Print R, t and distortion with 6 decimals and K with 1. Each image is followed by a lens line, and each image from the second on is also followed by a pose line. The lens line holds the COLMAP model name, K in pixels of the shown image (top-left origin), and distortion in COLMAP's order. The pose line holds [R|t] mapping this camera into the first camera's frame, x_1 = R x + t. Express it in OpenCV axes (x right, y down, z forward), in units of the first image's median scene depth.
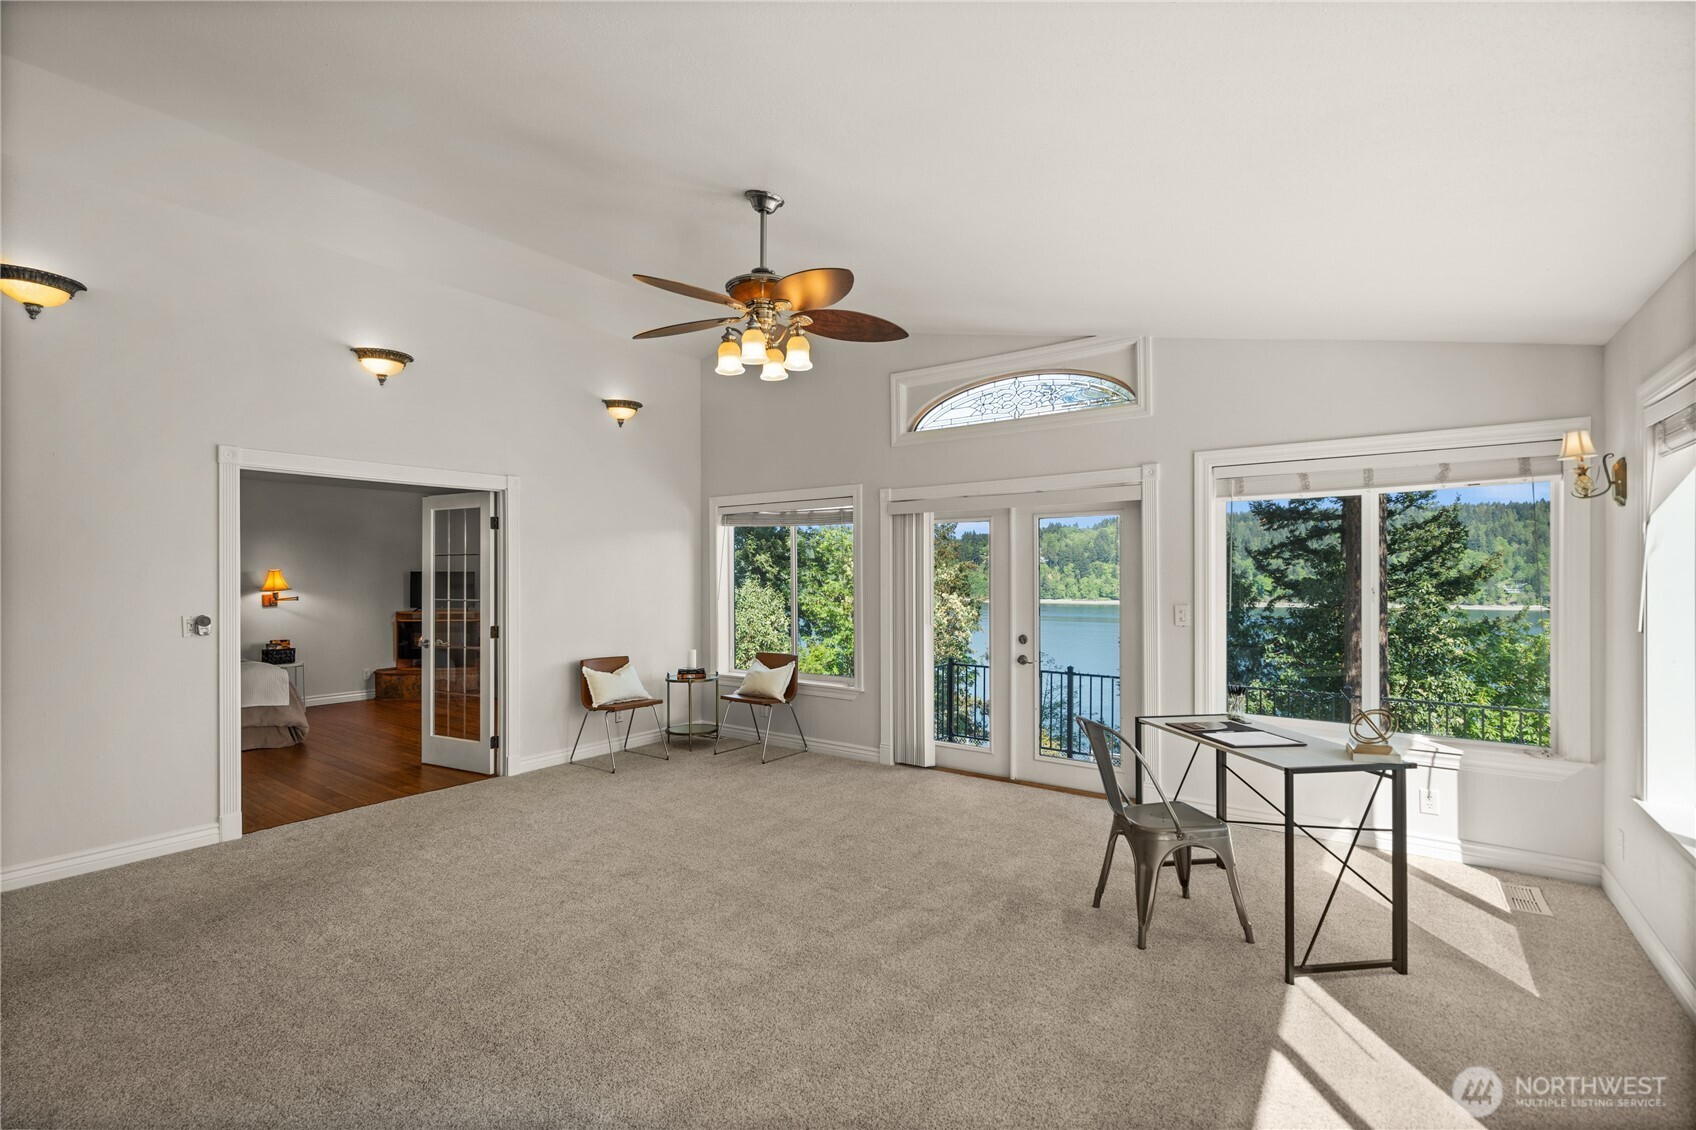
lens RADIAL K [[760.0, 0, 840.0], [0, 760.0, 572.5], [0, 0, 1]] dist [-0.001145, -0.000047]
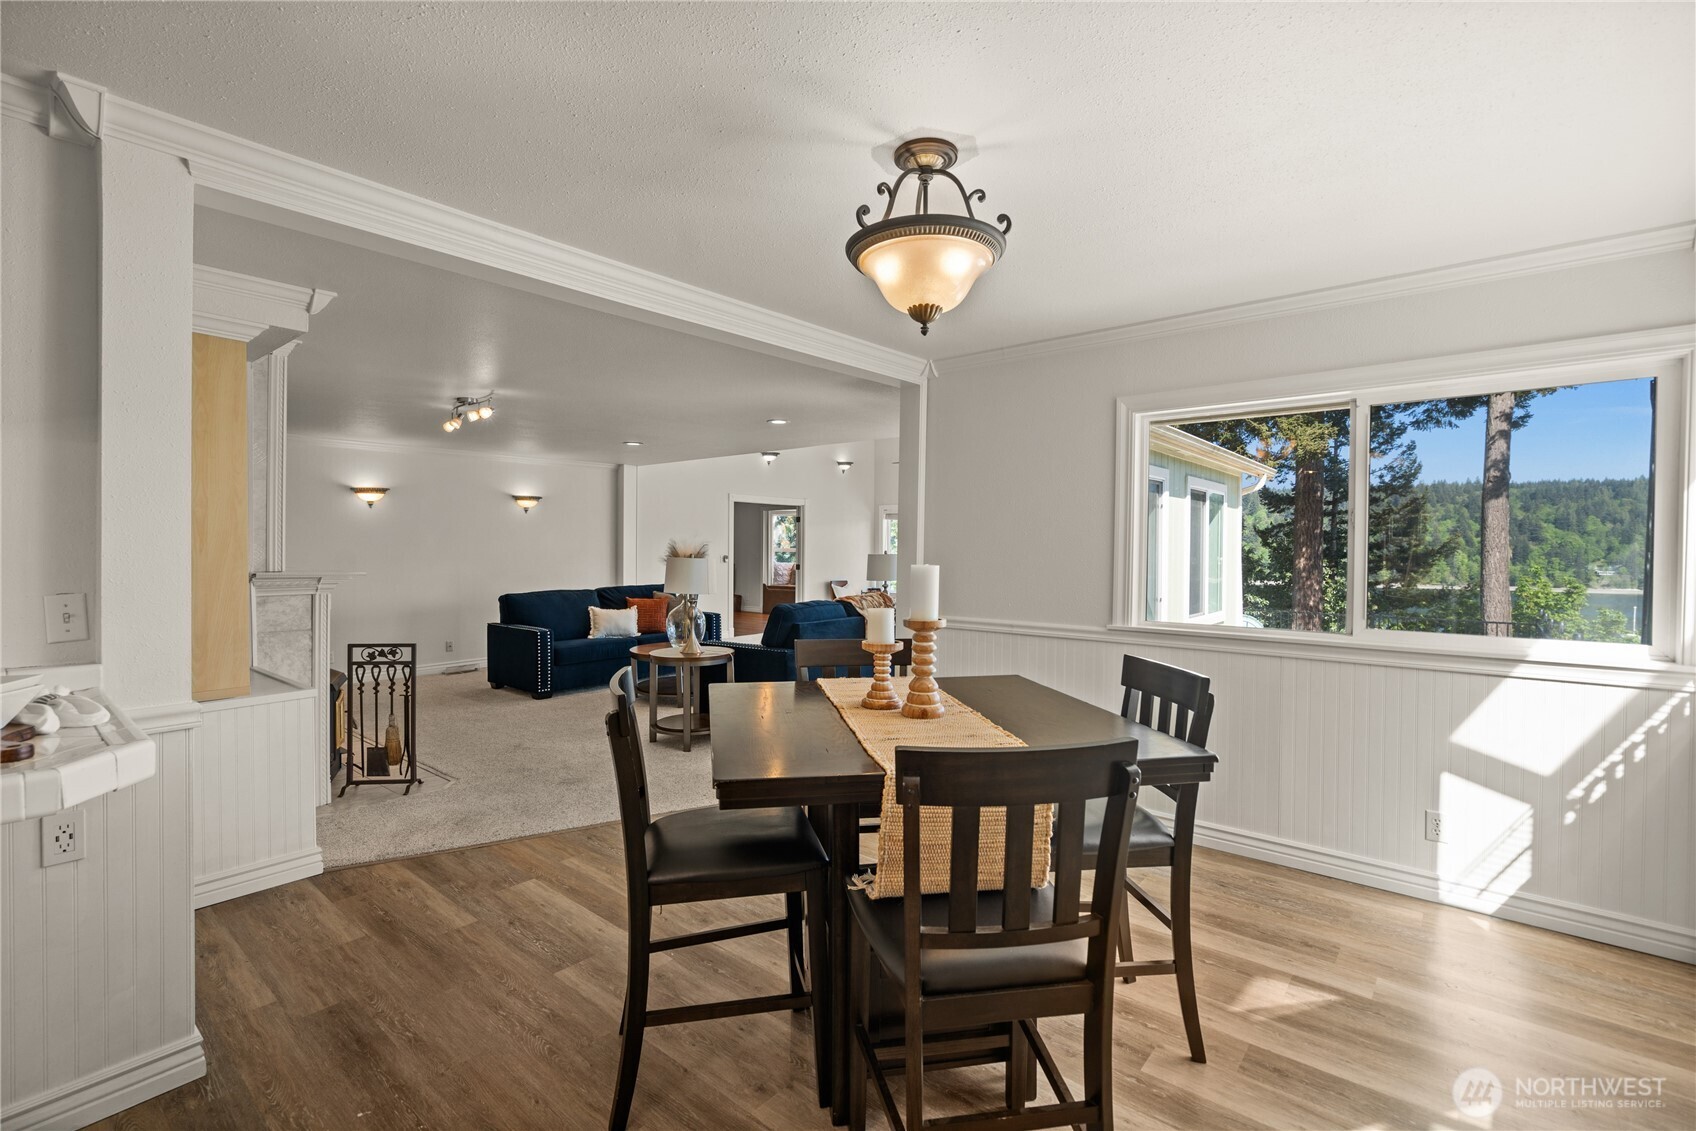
lens RADIAL K [[765.1, 0, 835.5], [0, 765.1, 555.2], [0, 0, 1]] dist [-0.001598, 0.000009]
pose [[0.997401, 0.009787, -0.071379, -0.177038], [-0.009023, 0.999899, 0.011013, 0.015812], [0.071479, -0.010340, 0.997388, -1.300139]]
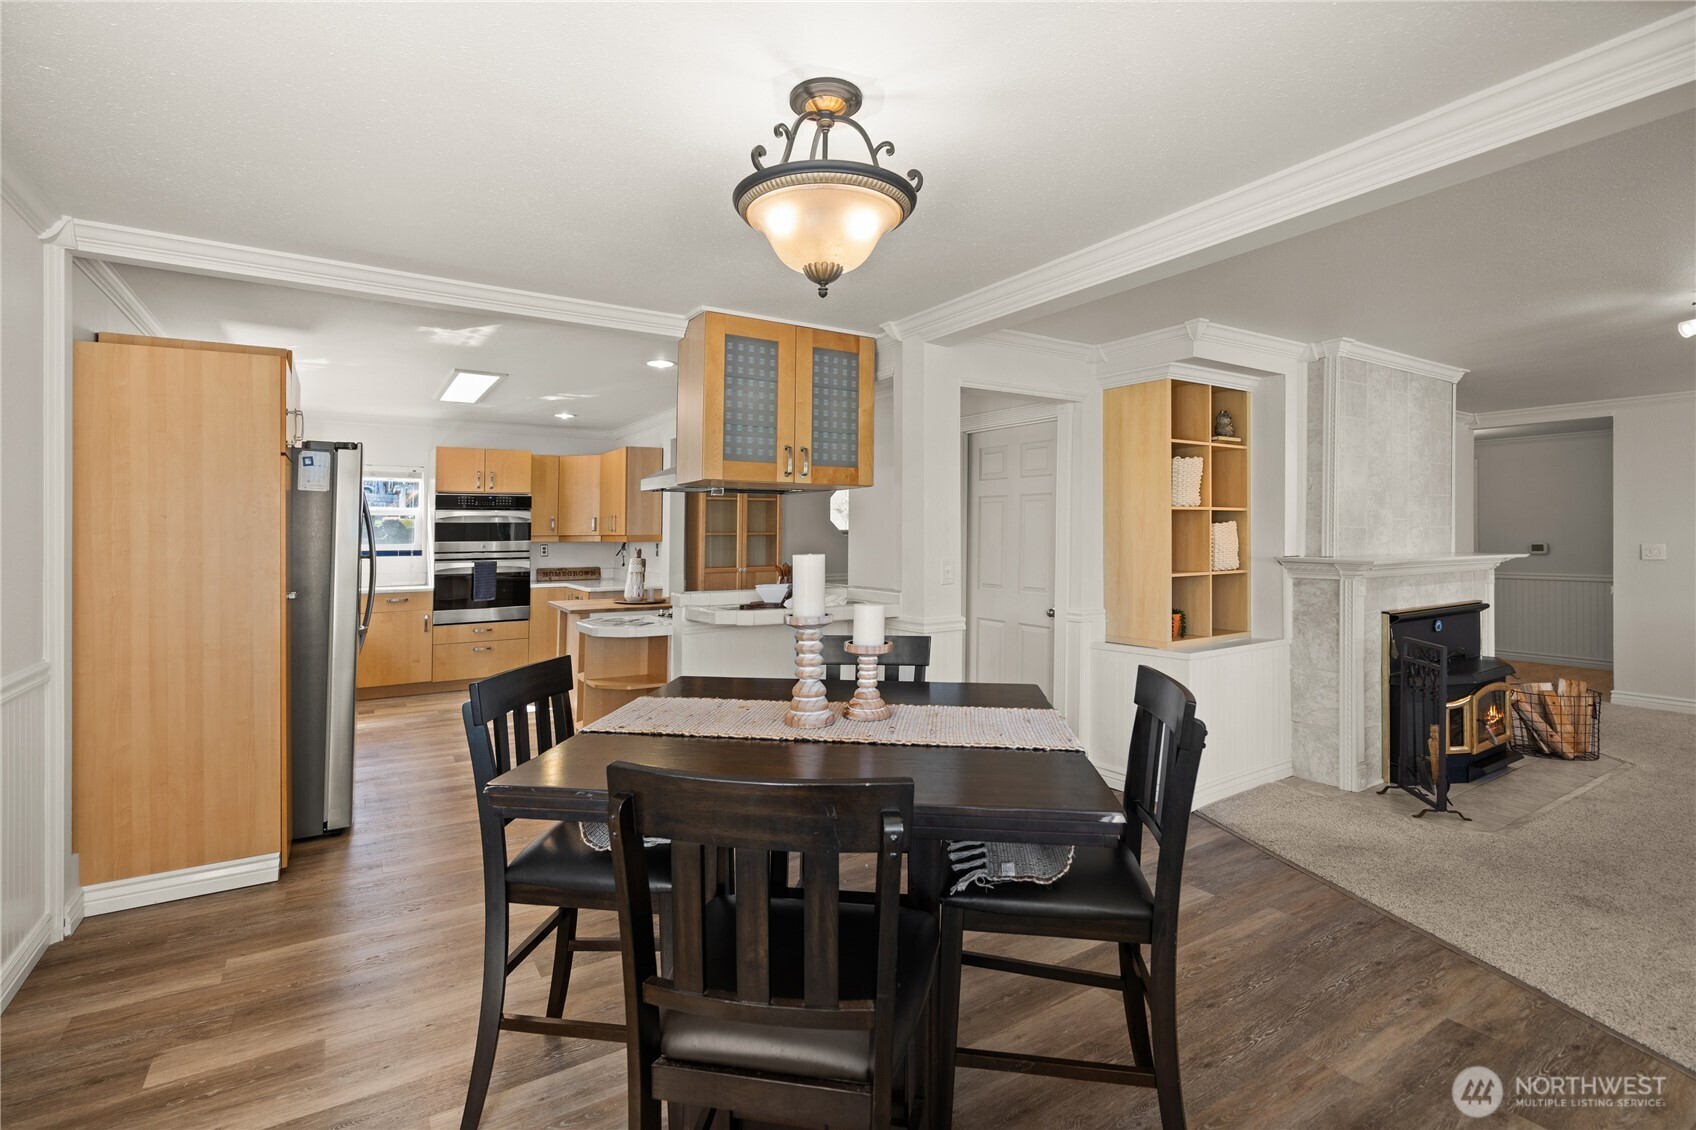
lens RADIAL K [[777.1, 0, 810.0], [0, 777.1, 529.4], [0, 0, 1]] dist [-0.000752, -0.000098]
pose [[-0.377895, -0.000731, -0.925848, 0.162668], [0.008648, 0.999953, -0.004320, 0.016030], [0.925808, -0.009639, -0.377871, -0.800772]]
